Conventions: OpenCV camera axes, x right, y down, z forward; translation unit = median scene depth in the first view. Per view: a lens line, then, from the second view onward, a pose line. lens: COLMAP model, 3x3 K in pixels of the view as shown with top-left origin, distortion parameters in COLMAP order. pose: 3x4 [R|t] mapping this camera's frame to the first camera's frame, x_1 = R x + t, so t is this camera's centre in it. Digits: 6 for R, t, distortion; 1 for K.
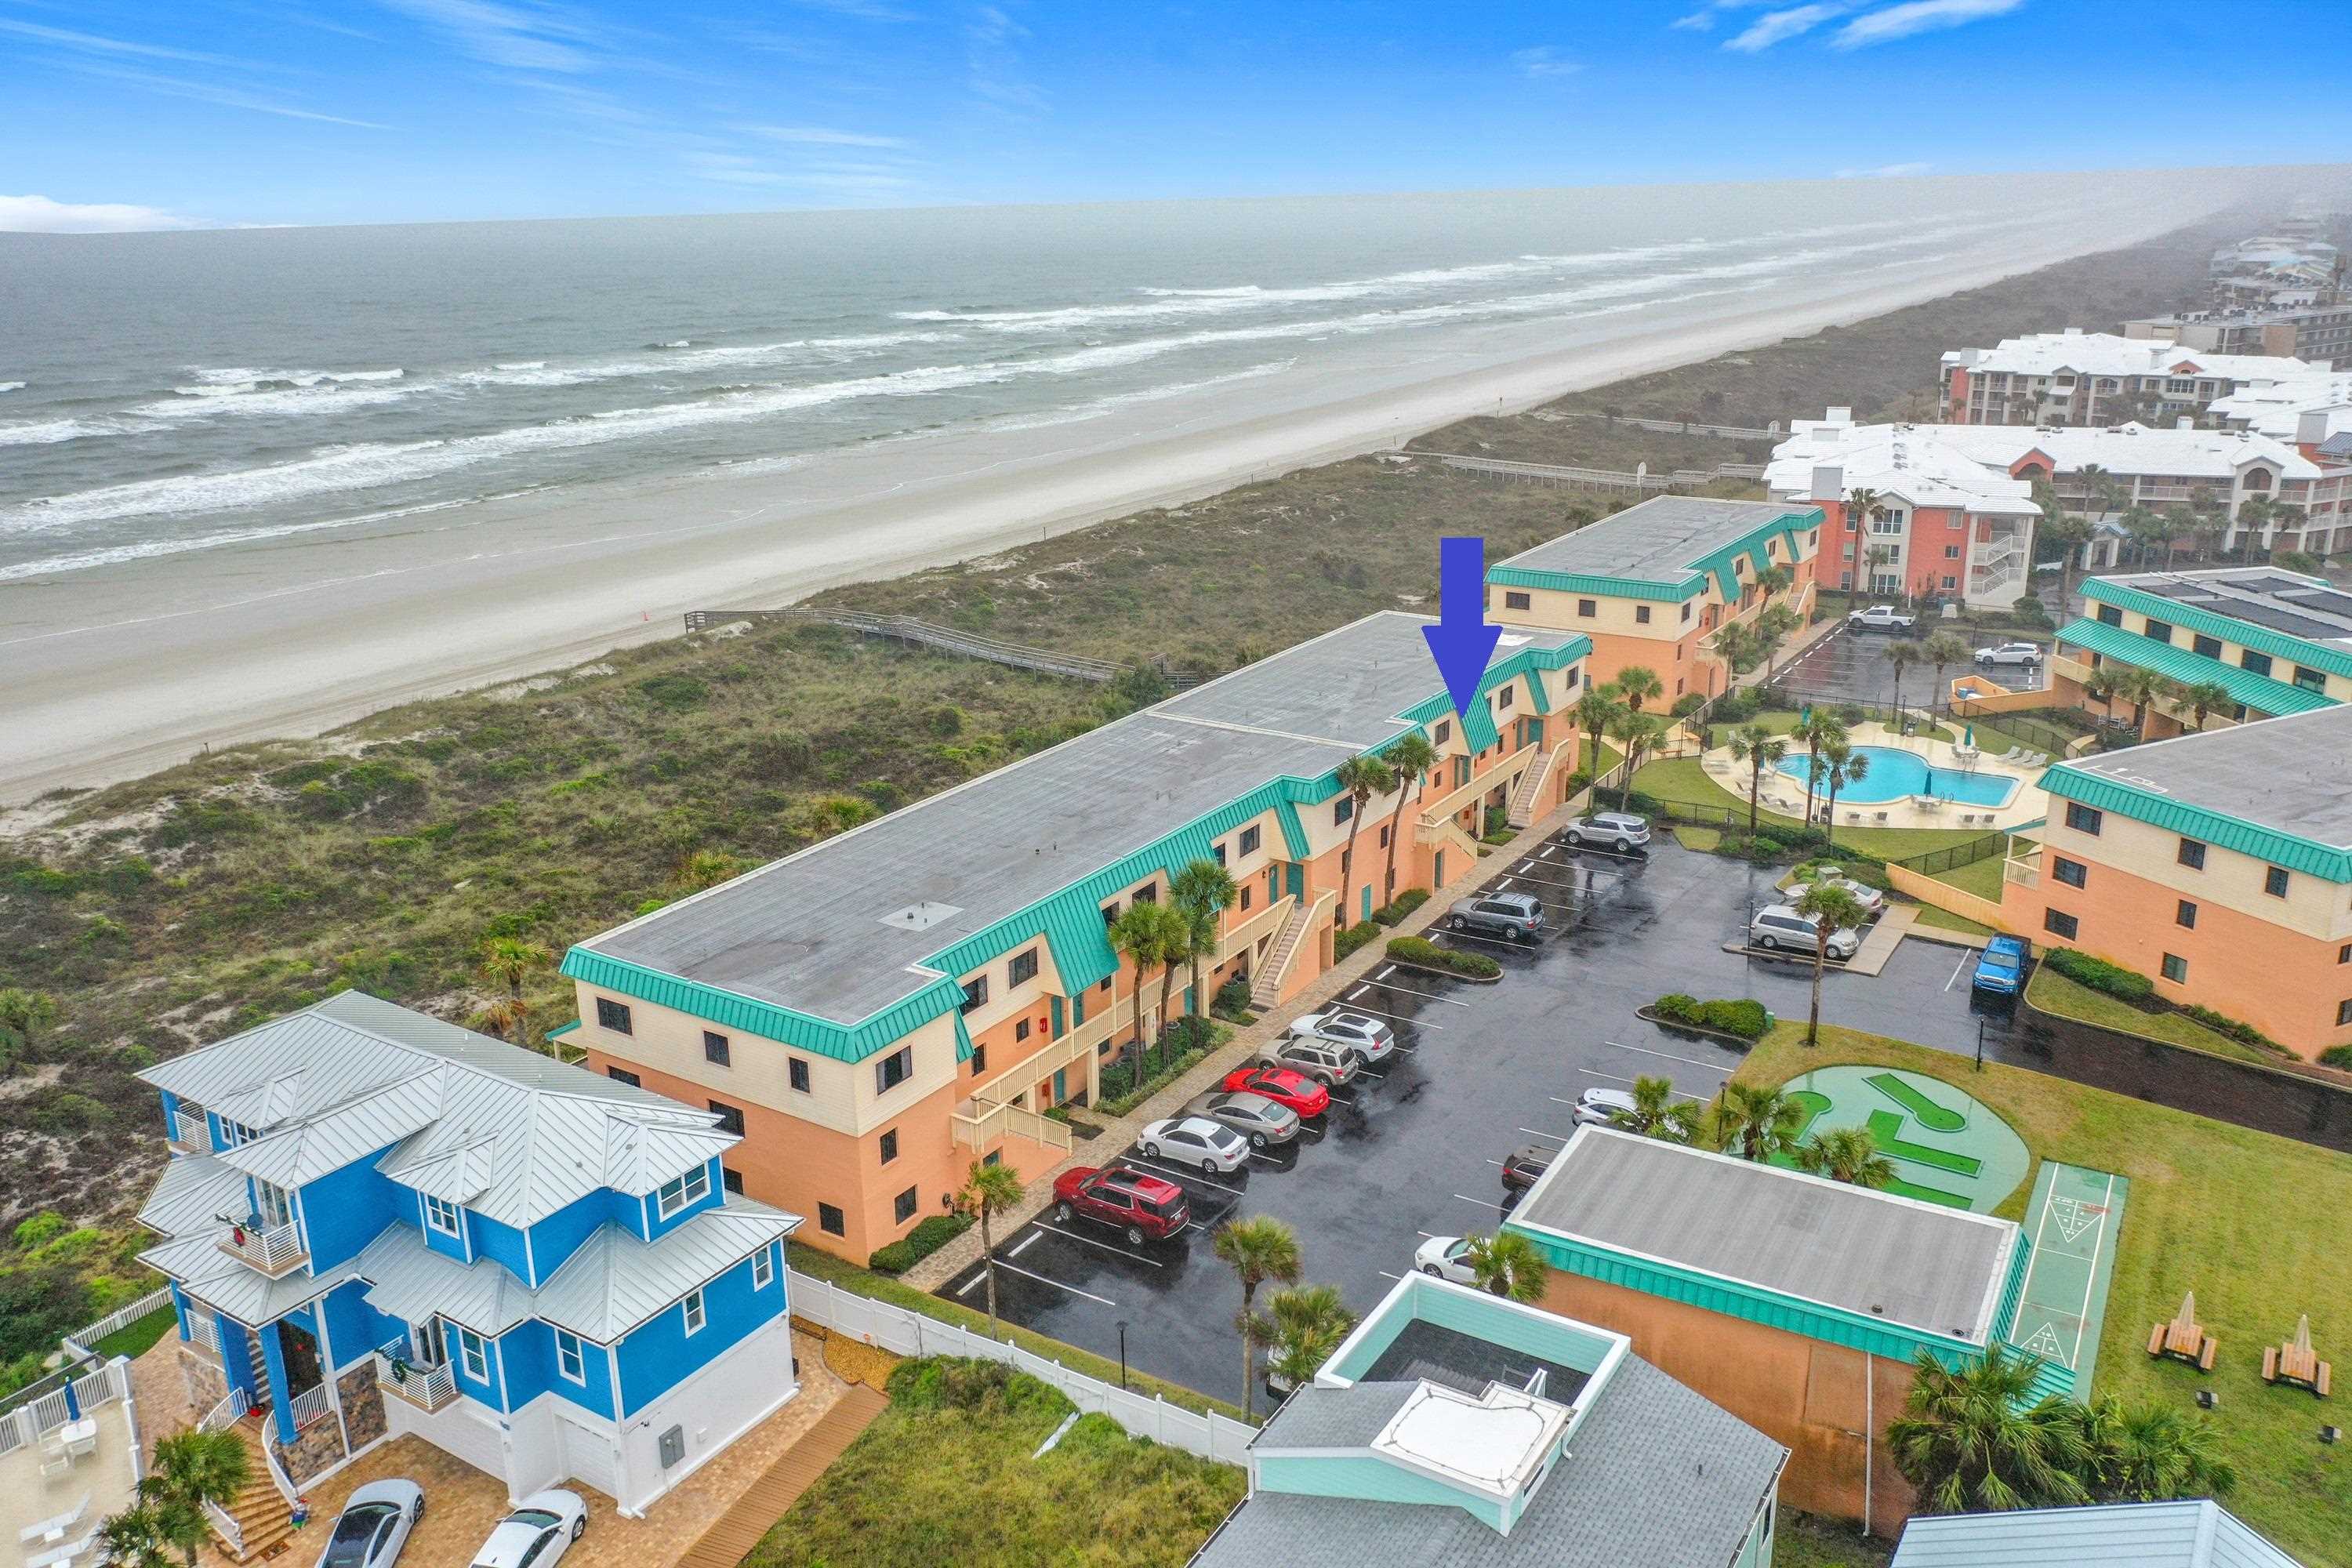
lens RADIAL K [[1820.4, 0, 1176.0], [0, 1820.4, 784.0], [0, 0, 1]] dist [0.001240, 0.002137]
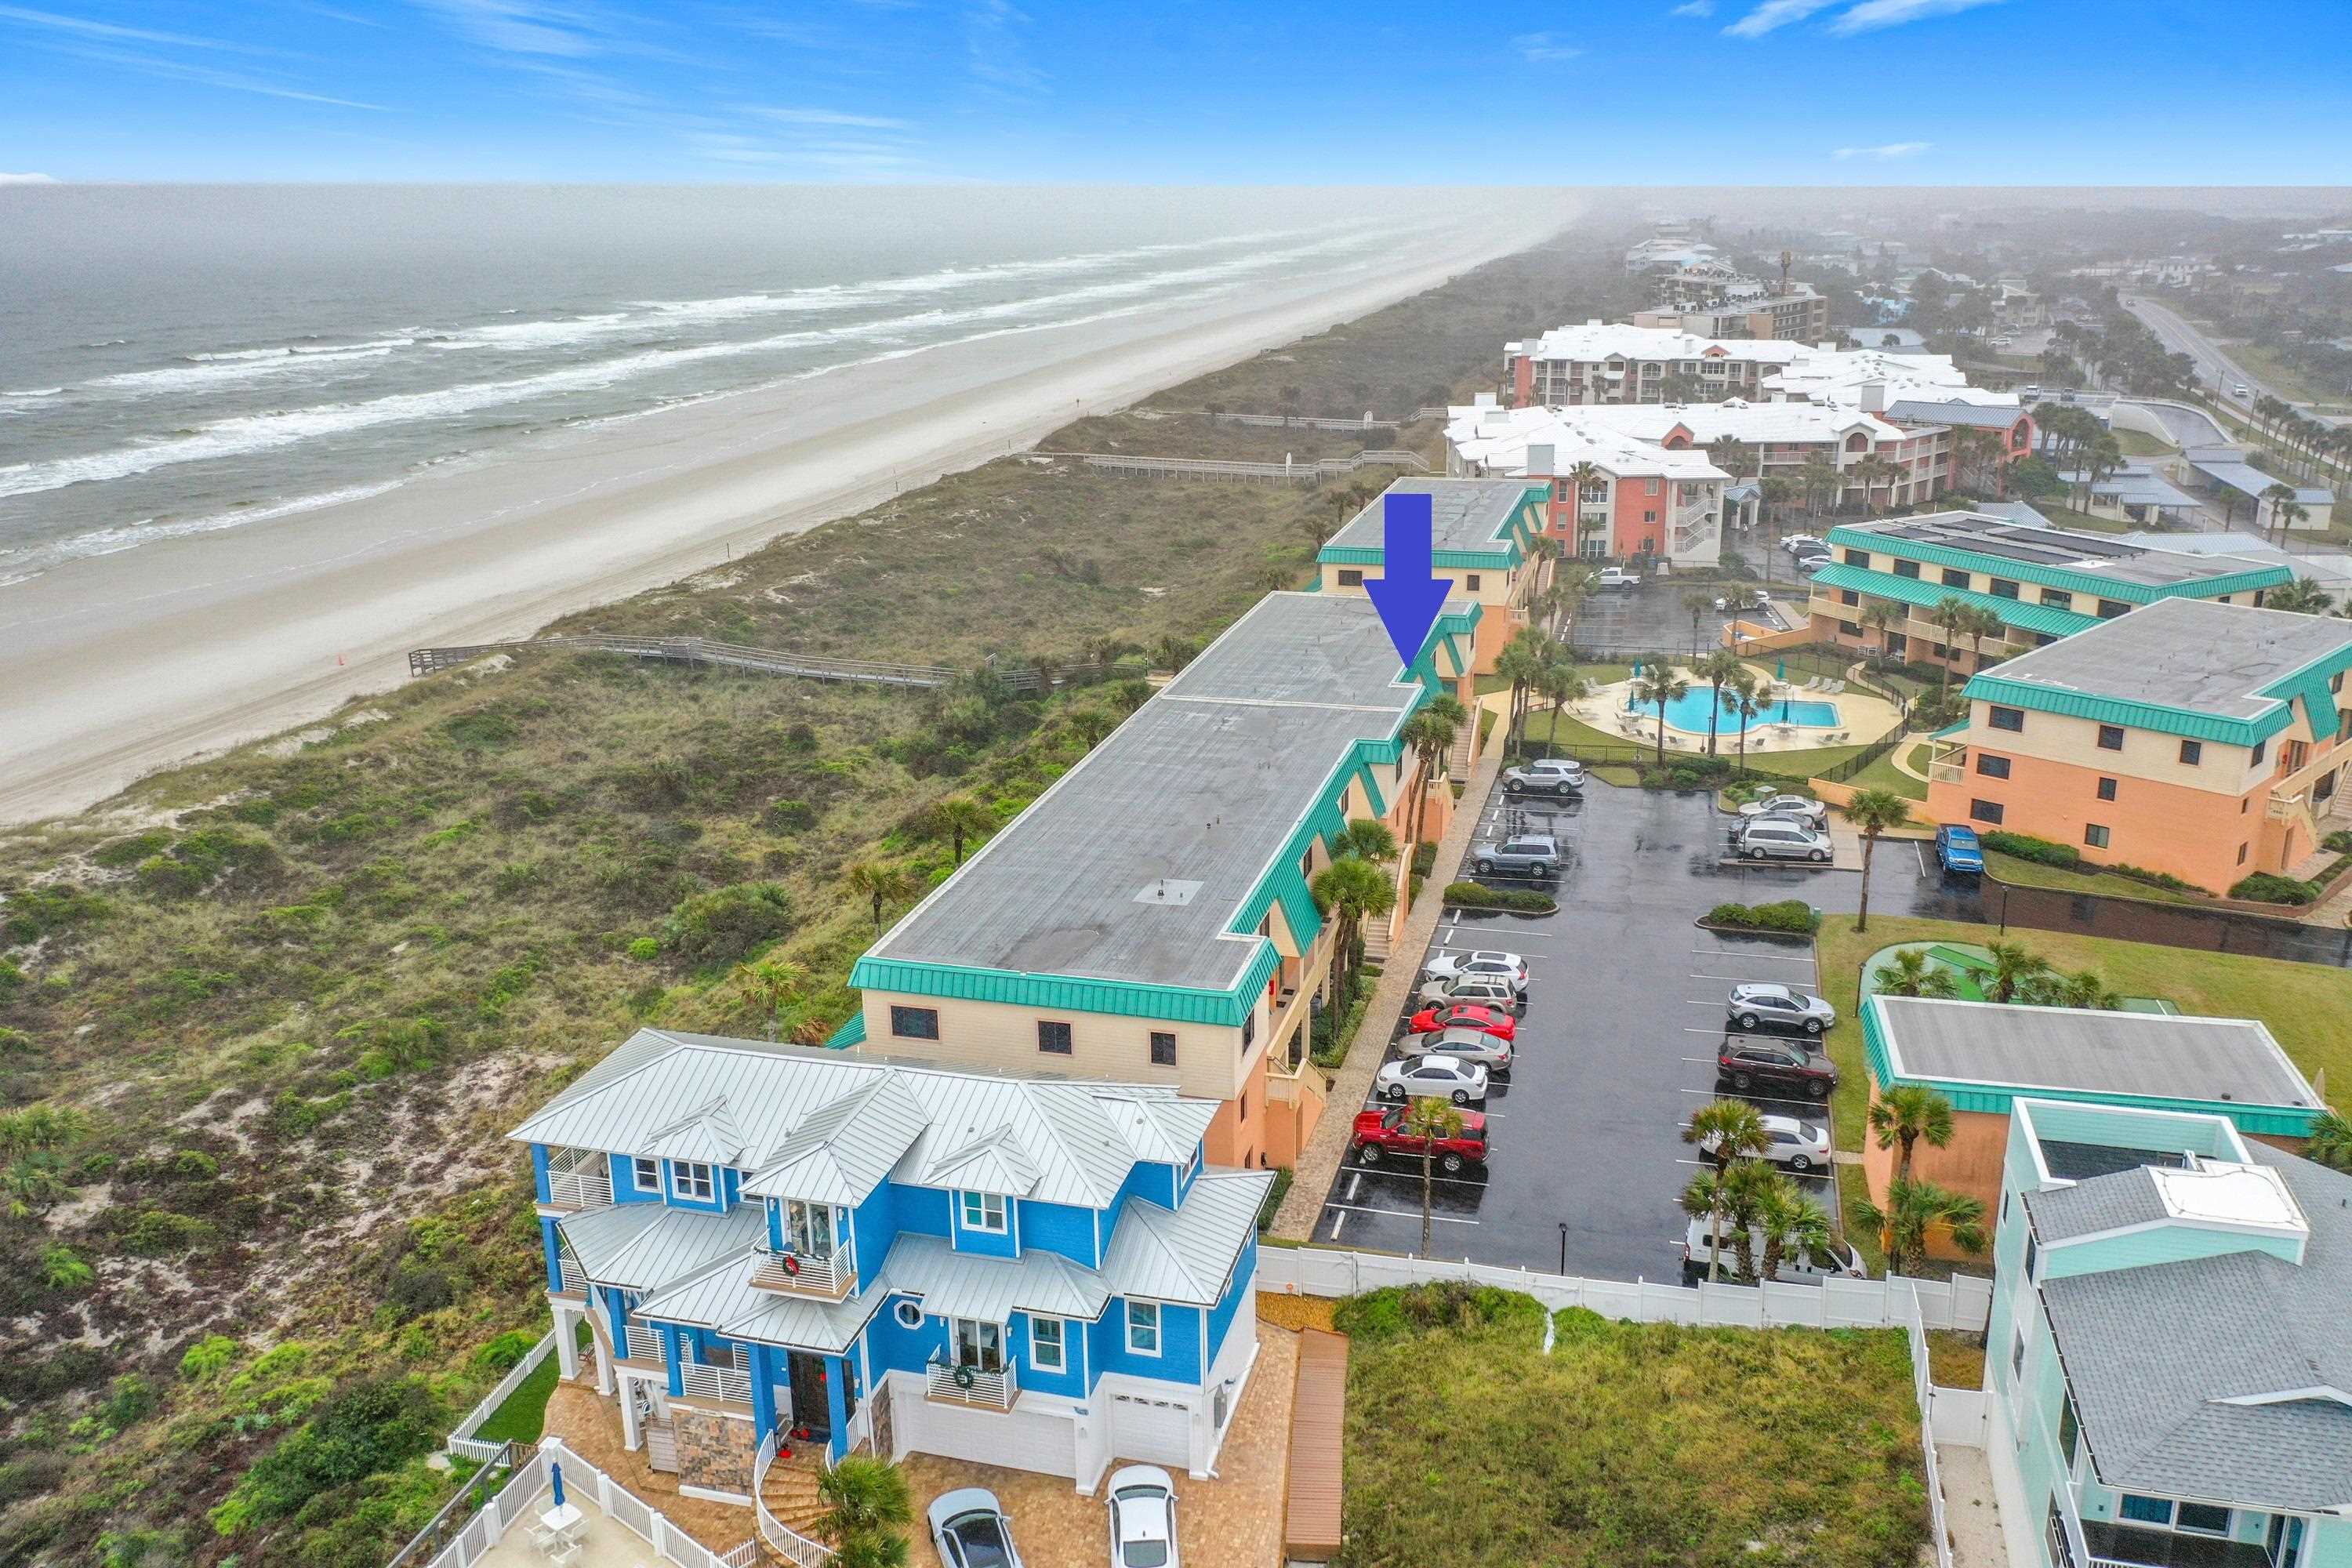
lens RADIAL K [[1852.0, 0, 1176.0], [0, 1852.0, 784.0], [0, 0, 1]] dist [0.001466, 0.001429]
pose [[0.956048, -0.088865, 0.279419, -0.272886], [0.091391, 0.995807, 0.004002, 0.005649], [-0.278603, 0.021711, 0.960161, 0.003067]]
